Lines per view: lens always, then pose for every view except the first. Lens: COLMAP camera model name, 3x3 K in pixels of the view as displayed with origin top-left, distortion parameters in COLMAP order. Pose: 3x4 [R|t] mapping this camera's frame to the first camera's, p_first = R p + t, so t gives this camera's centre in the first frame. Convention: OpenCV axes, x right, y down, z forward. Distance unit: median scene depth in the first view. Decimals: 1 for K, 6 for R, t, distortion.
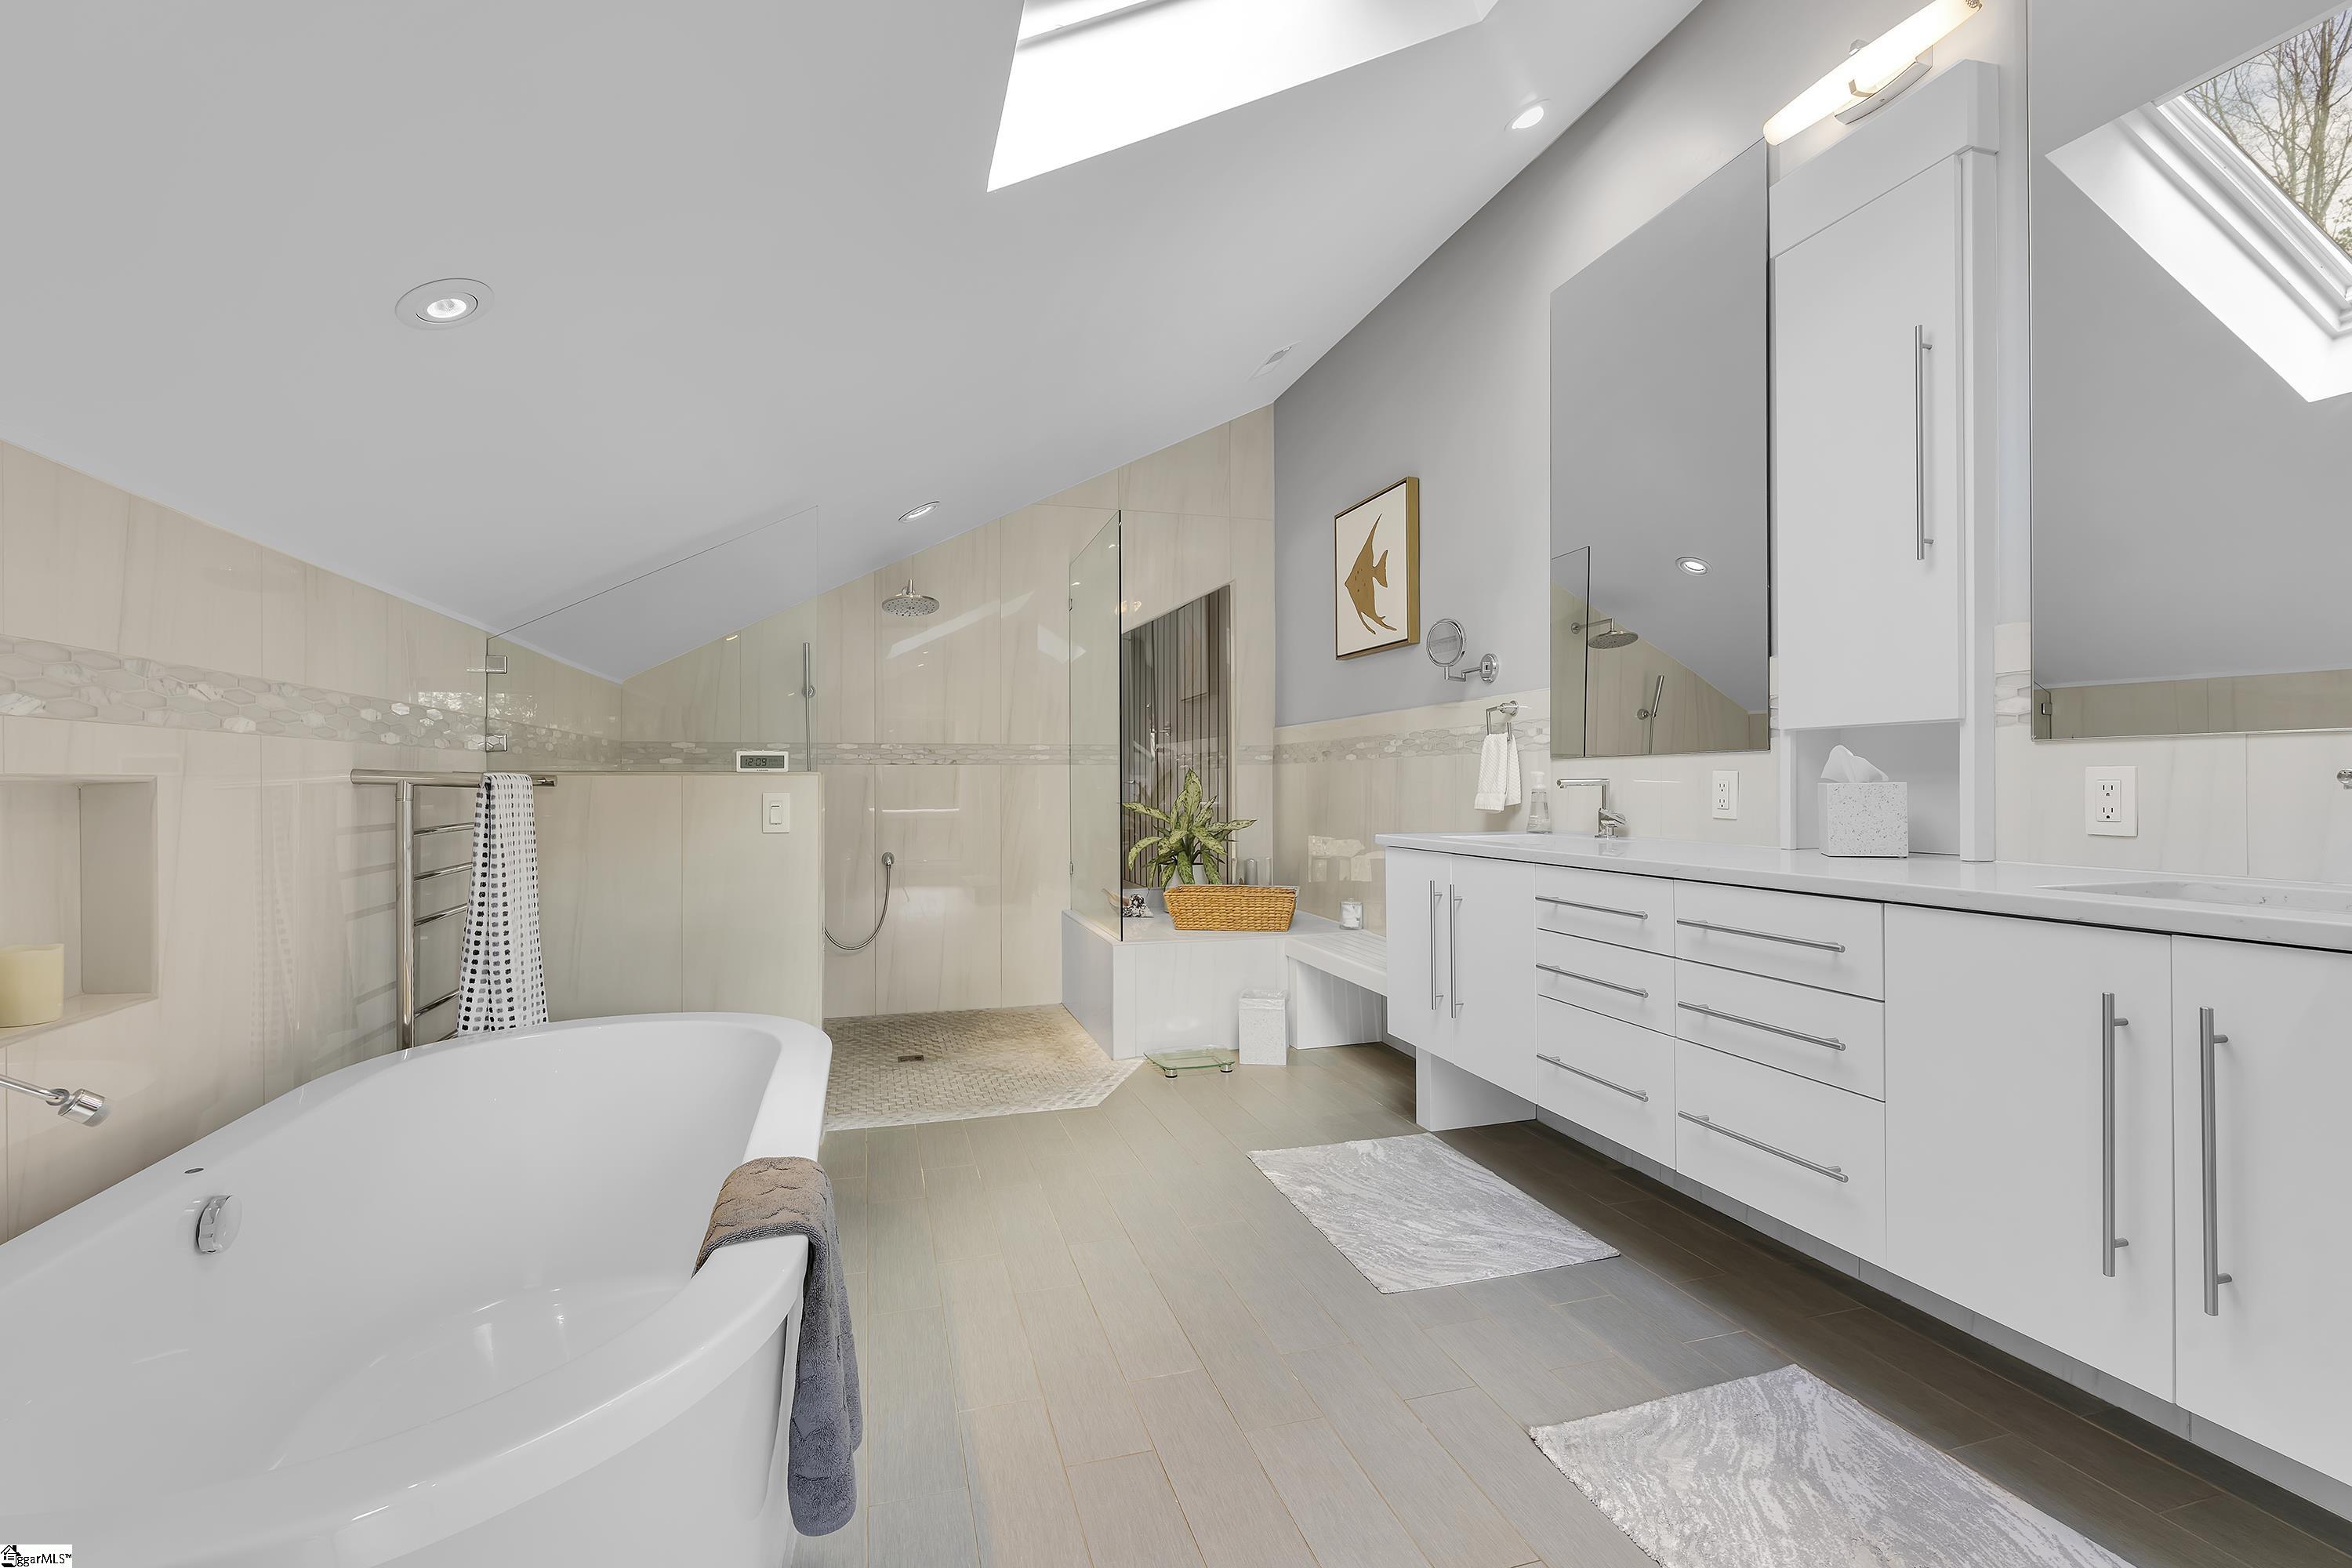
lens RADIAL K [[1049.0, 0, 1166.9], [0, 1049.0, 784.1], [0, 0, 1]] dist [-0.004391, -0.000476]
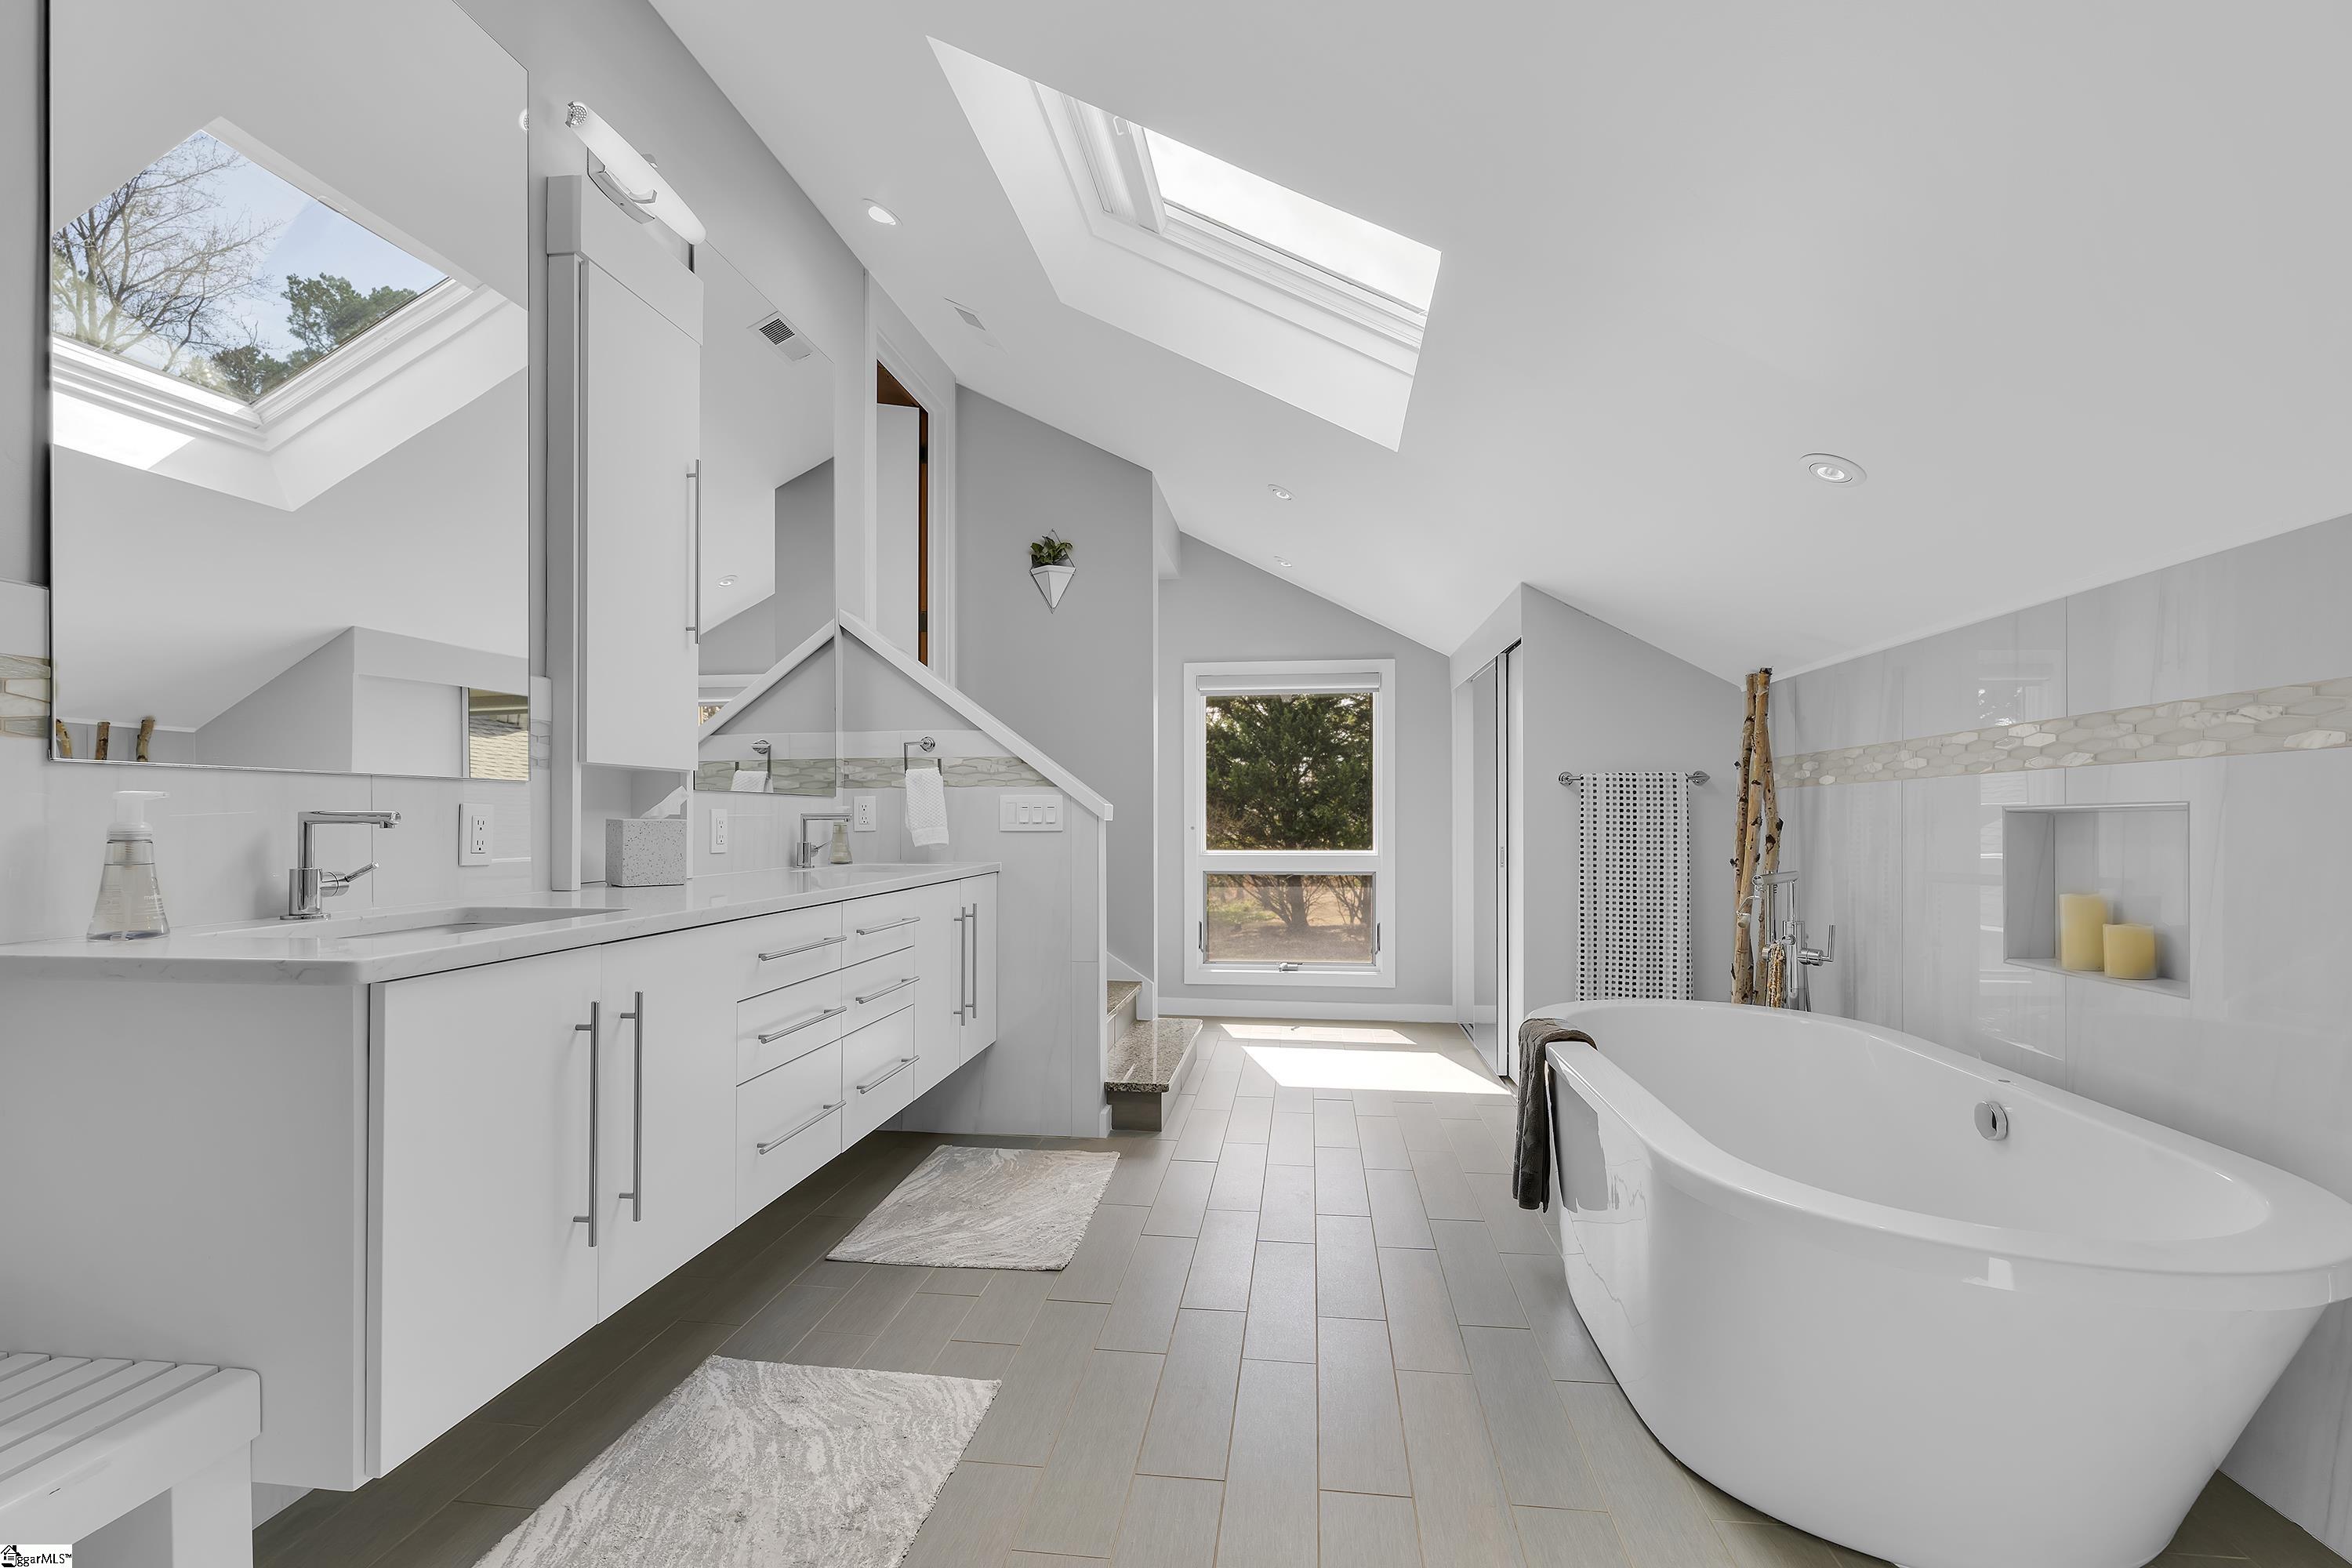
lens RADIAL K [[1049.0, 0, 1158.1], [0, 1049.0, 804.8], [0, 0, 1]] dist [-0.004391, -0.000476]
pose [[-0.913634, 0.012346, 0.406350, -0.351031], [0.006080, 0.999842, -0.016710, 0.006673], [-0.406492, -0.012796, -0.913565, 2.169353]]
